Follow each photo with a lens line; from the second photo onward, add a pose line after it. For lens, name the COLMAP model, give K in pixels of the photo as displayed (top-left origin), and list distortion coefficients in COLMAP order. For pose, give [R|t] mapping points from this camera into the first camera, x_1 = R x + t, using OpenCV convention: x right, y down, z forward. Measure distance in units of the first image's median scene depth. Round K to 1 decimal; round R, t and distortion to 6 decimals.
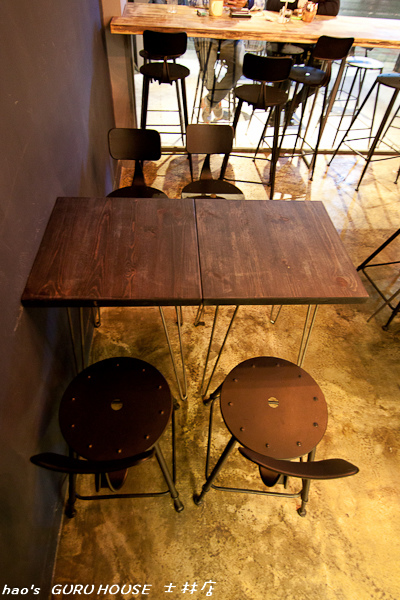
lens RADIAL K [[334.8, 0, 200.0], [0, 334.8, 300.0], [0, 0, 1]] dist [-0.019707, -0.000312]
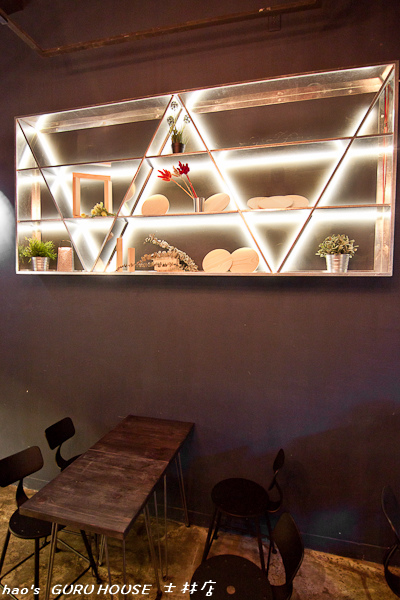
lens RADIAL K [[301.5, 0, 200.0], [0, 301.5, 300.0], [0, 0, 1]] dist [-0.015493, -0.001702]
pose [[-0.299906, -0.019407, -0.953771, 1.328020], [-0.737058, 0.639448, 0.218751, -1.263778], [0.605642, 0.768590, -0.206078, 0.908644]]
